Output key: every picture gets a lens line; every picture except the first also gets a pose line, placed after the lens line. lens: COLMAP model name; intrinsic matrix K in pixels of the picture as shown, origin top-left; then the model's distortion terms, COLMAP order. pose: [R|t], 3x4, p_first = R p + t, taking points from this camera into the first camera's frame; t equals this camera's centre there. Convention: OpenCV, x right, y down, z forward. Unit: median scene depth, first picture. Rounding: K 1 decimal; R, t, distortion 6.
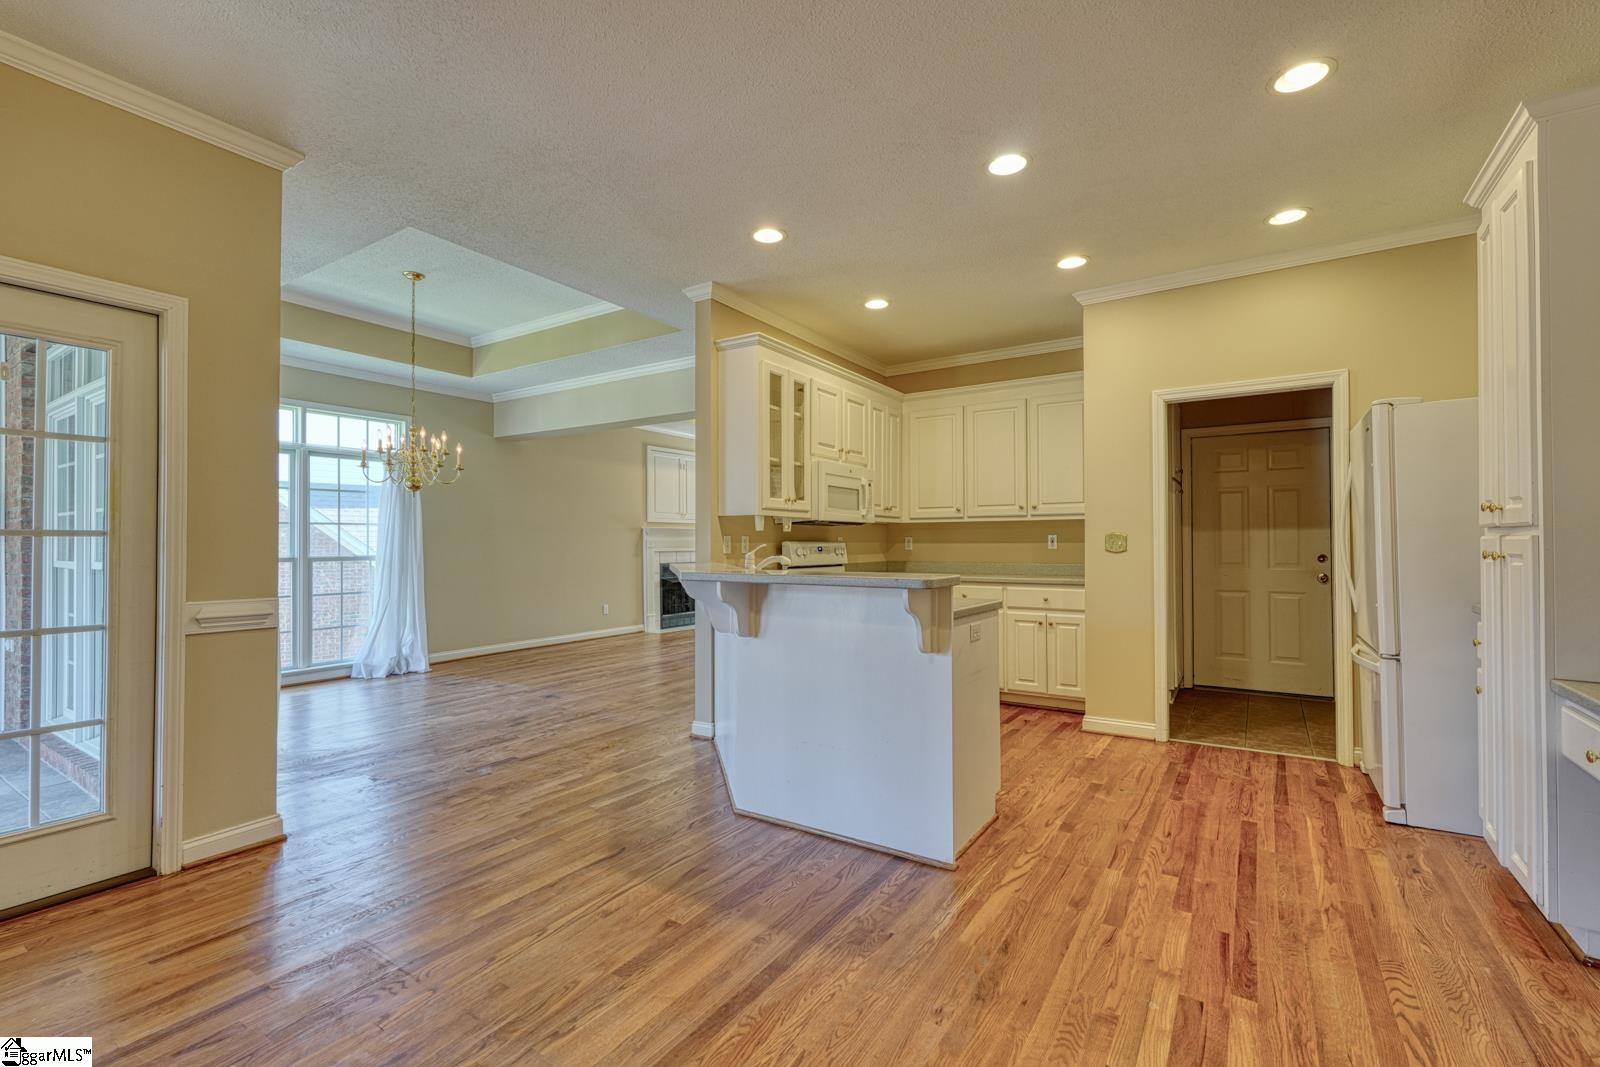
lens RADIAL K [[697.6, 0, 803.7], [0, 697.6, 532.4], [0, 0, 1]] dist [0.001076, 0.000023]
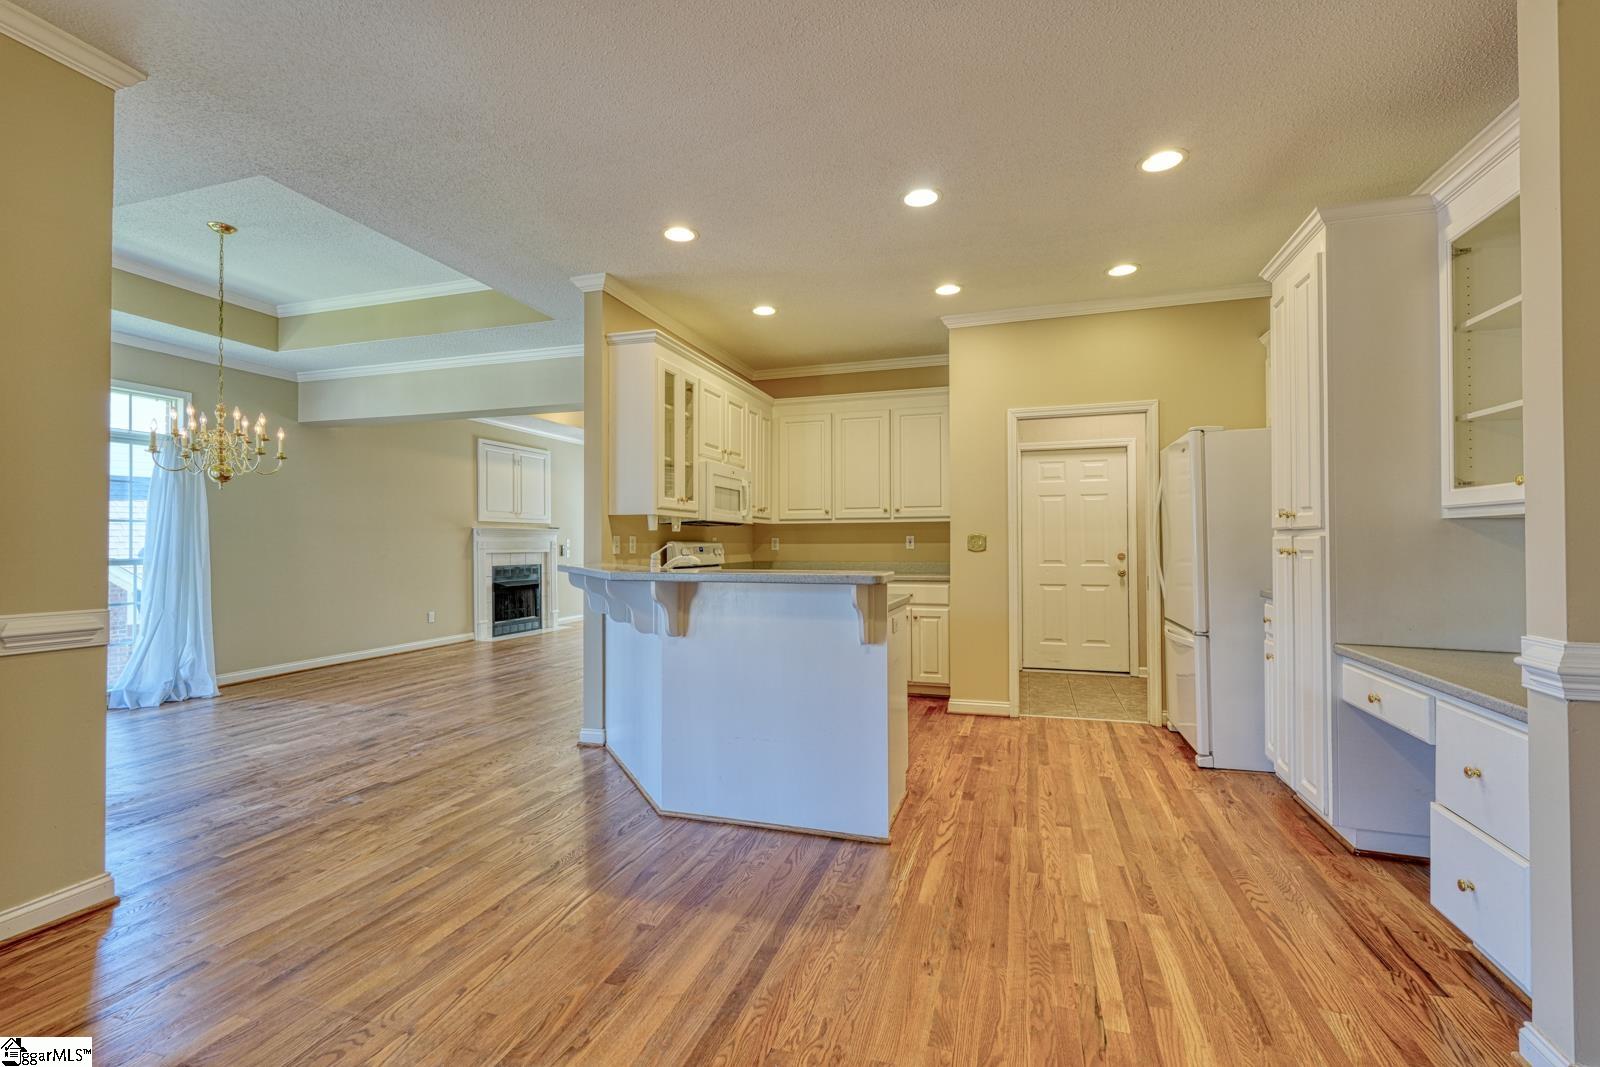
lens RADIAL K [[697.6, 0, 803.7], [0, 697.6, 532.4], [0, 0, 1]] dist [0.001076, 0.000023]
pose [[0.963881, 0.003946, 0.266302, -0.122065], [-0.003320, 0.999991, -0.002803, 0.002323], [-0.266311, 0.001818, 0.963885, -0.006335]]
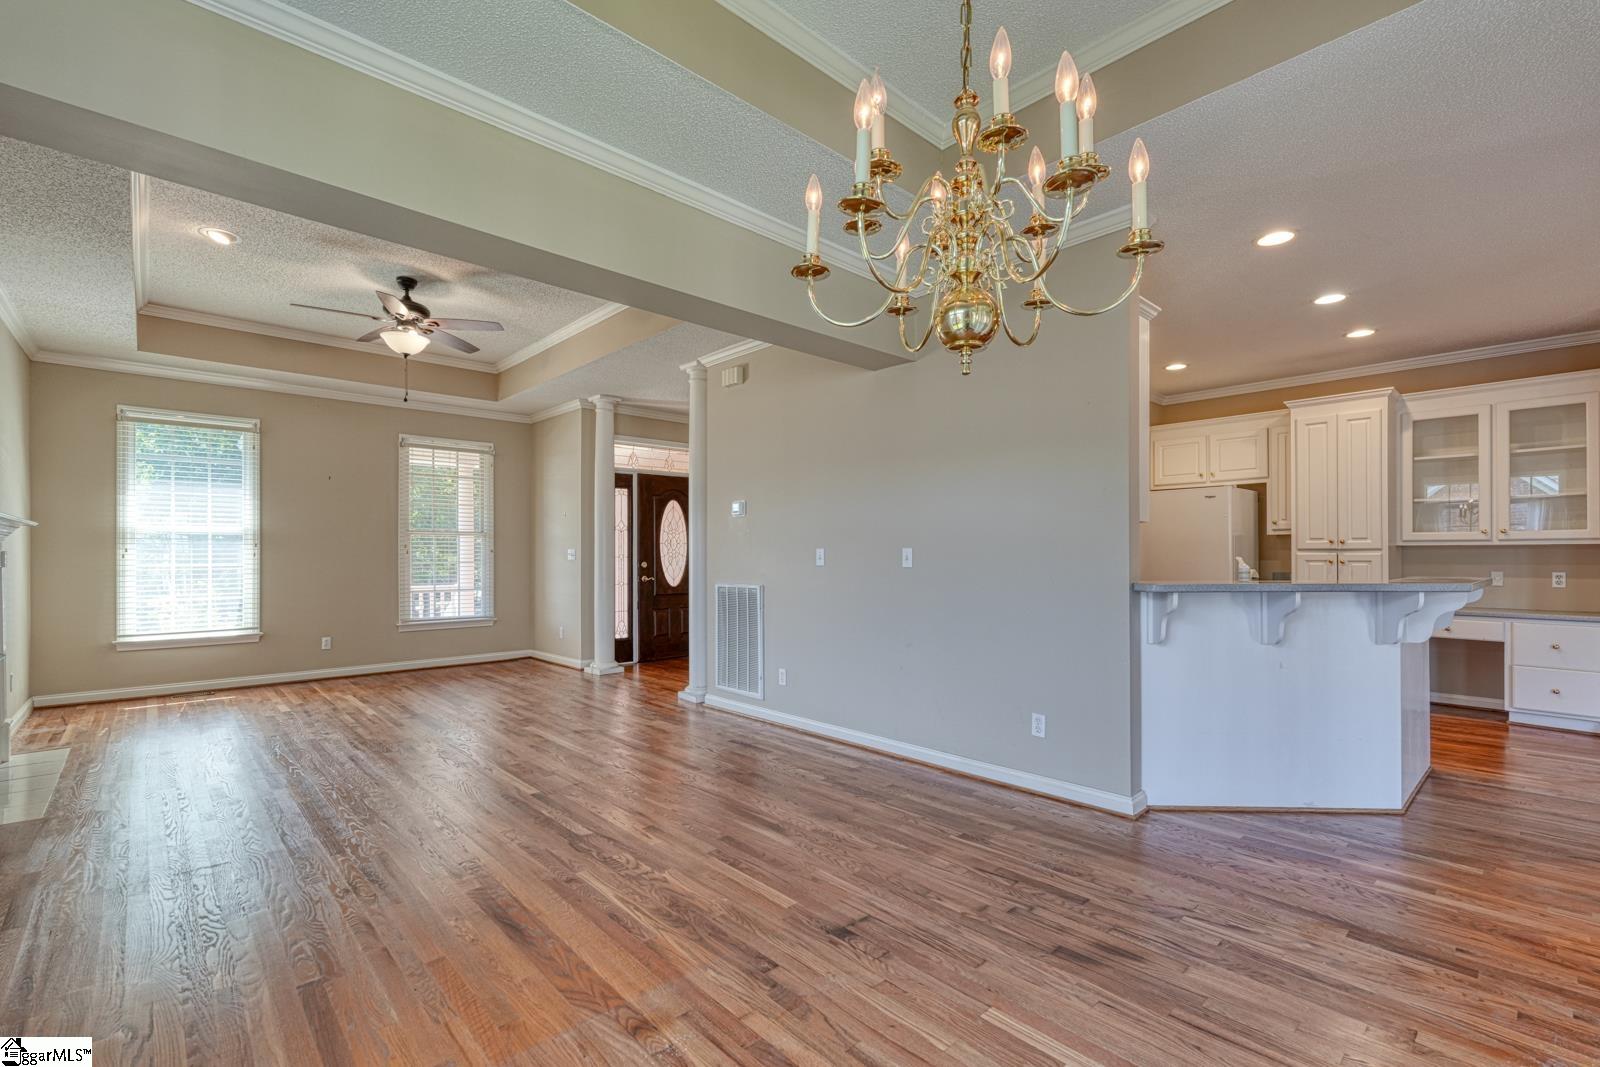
lens RADIAL K [[710.3, 0, 795.0], [0, 710.3, 553.7], [0, 0, 1]] dist [0.002099, 0.000509]
pose [[0.246517, 0.006514, 0.969117, -0.987818], [-0.013654, 0.999902, -0.003248, 0.021088], [-0.969042, -0.012432, 0.246581, 1.183906]]
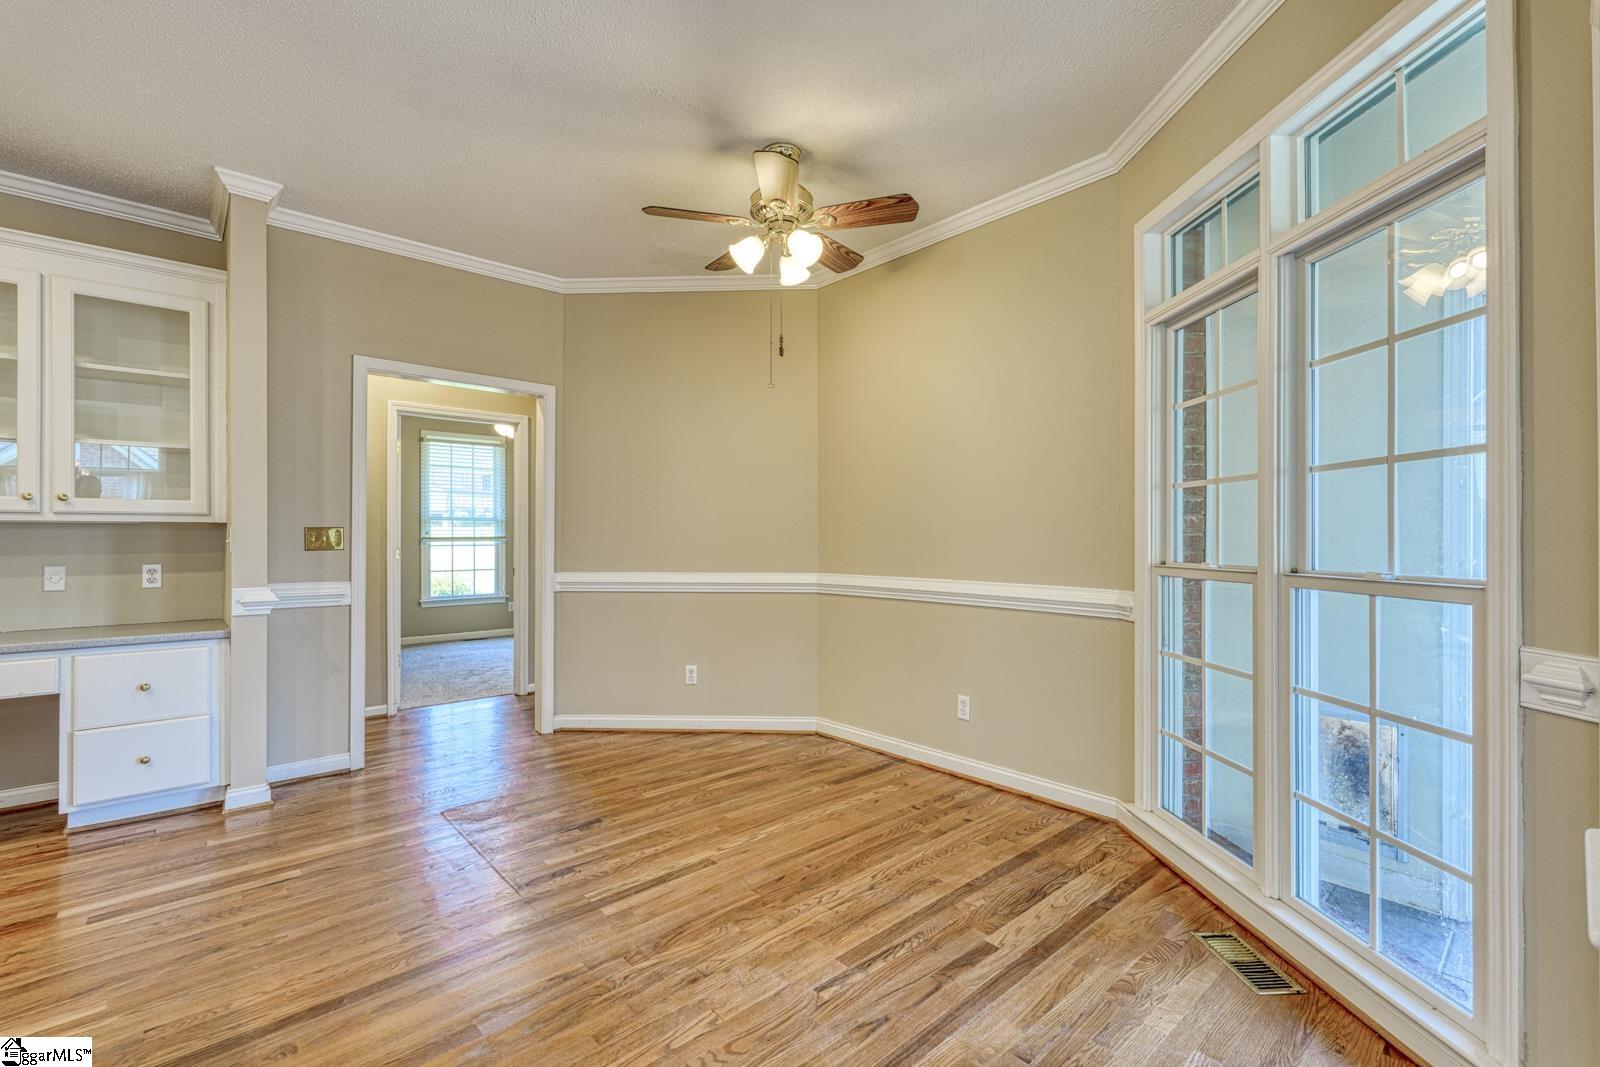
lens RADIAL K [[701.2, 0, 802.6], [0, 701.2, 534.8], [0, 0, 1]] dist [0.000534, 0.000177]
pose [[-0.966178, 0.004790, 0.257831, -0.422864], [0.000552, 0.999864, -0.016507, 0.011326], [-0.257875, -0.015807, -0.966049, 0.810067]]
